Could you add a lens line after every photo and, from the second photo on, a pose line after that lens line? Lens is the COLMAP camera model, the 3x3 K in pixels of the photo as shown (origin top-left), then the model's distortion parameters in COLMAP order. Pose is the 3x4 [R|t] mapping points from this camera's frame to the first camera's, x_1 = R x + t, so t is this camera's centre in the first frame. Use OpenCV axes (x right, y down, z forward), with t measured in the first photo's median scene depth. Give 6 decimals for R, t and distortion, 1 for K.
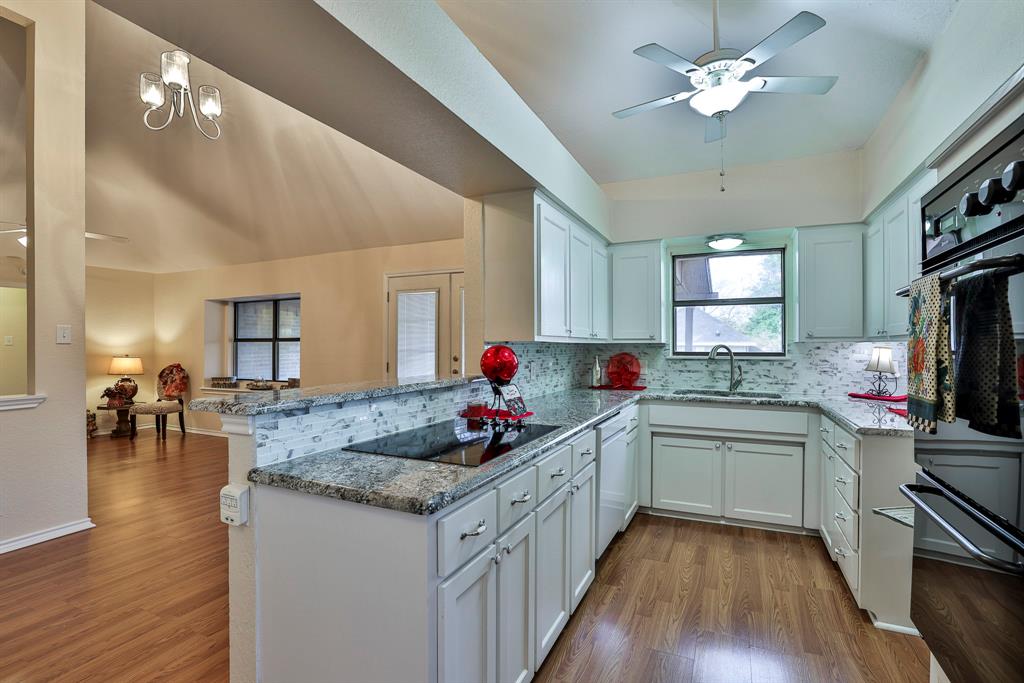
lens RADIAL K [[481.9, 0, 508.5], [0, 481.9, 344.3], [0, 0, 1]] dist [-0.047545, 0.016788]
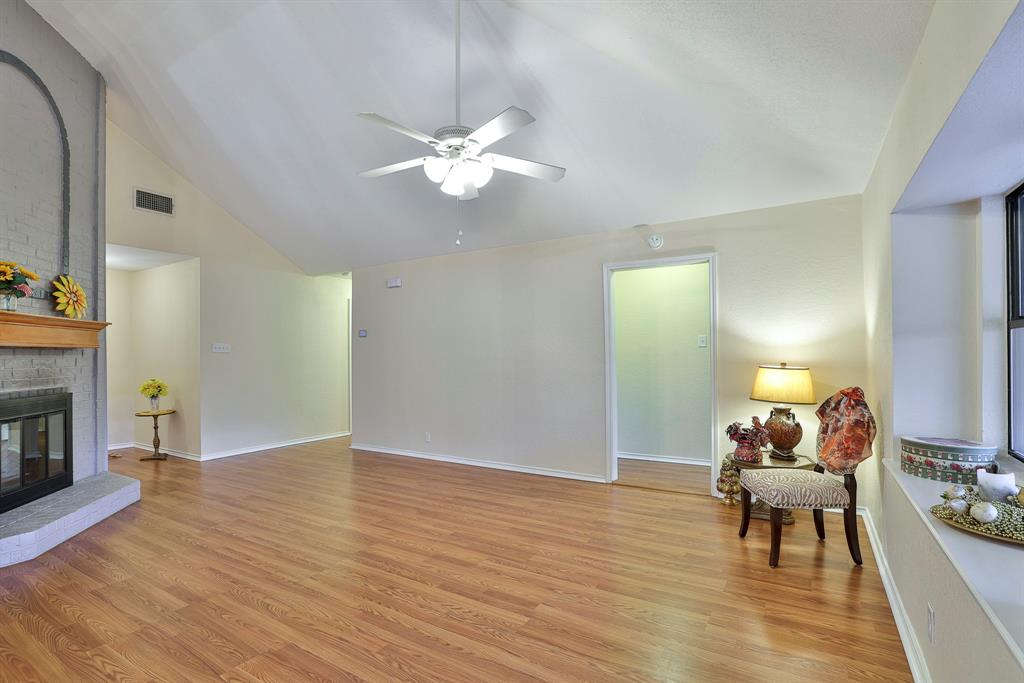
lens RADIAL K [[481.9, 0, 461.0], [0, 481.9, 350.0], [0, 0, 1]] dist [-0.047545, 0.016788]
pose [[-0.164930, -0.005909, -0.986287, -0.501751], [0.017971, 0.999798, -0.008995, 0.016633], [0.986141, -0.019209, -0.164791, 1.420514]]
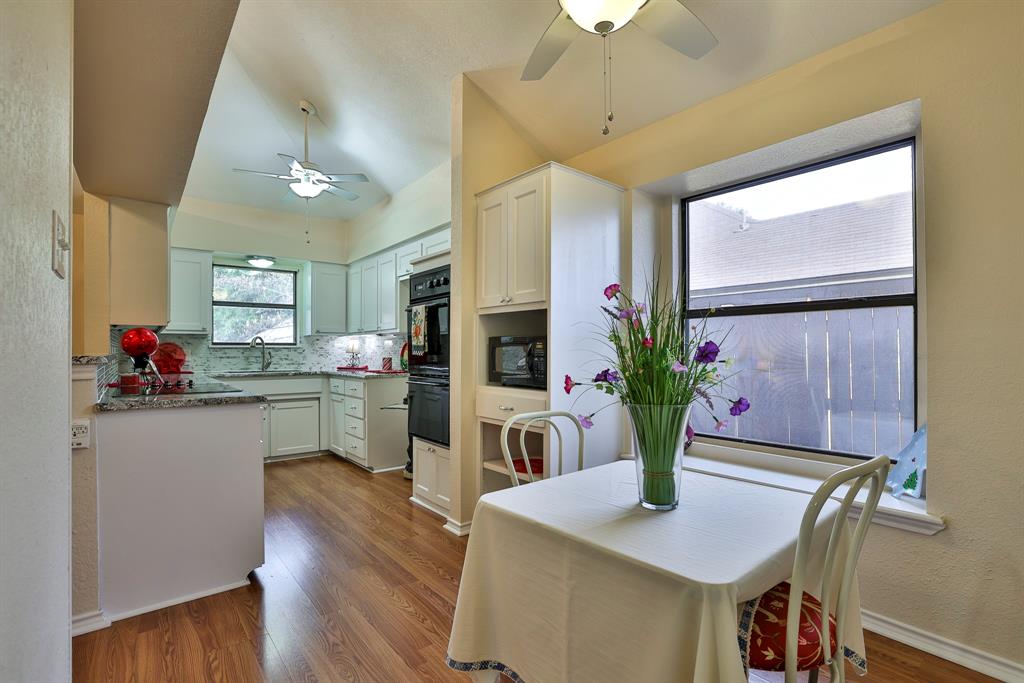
lens RADIAL K [[481.9, 0, 509.6], [0, 481.9, 349.1], [0, 0, 1]] dist [-0.047545, 0.016788]
pose [[0.446974, 0.000173, 0.894547, -0.454497], [0.001260, 0.999999, -0.000823, 0.039484], [-0.894546, 0.001495, 0.446973, -0.254323]]
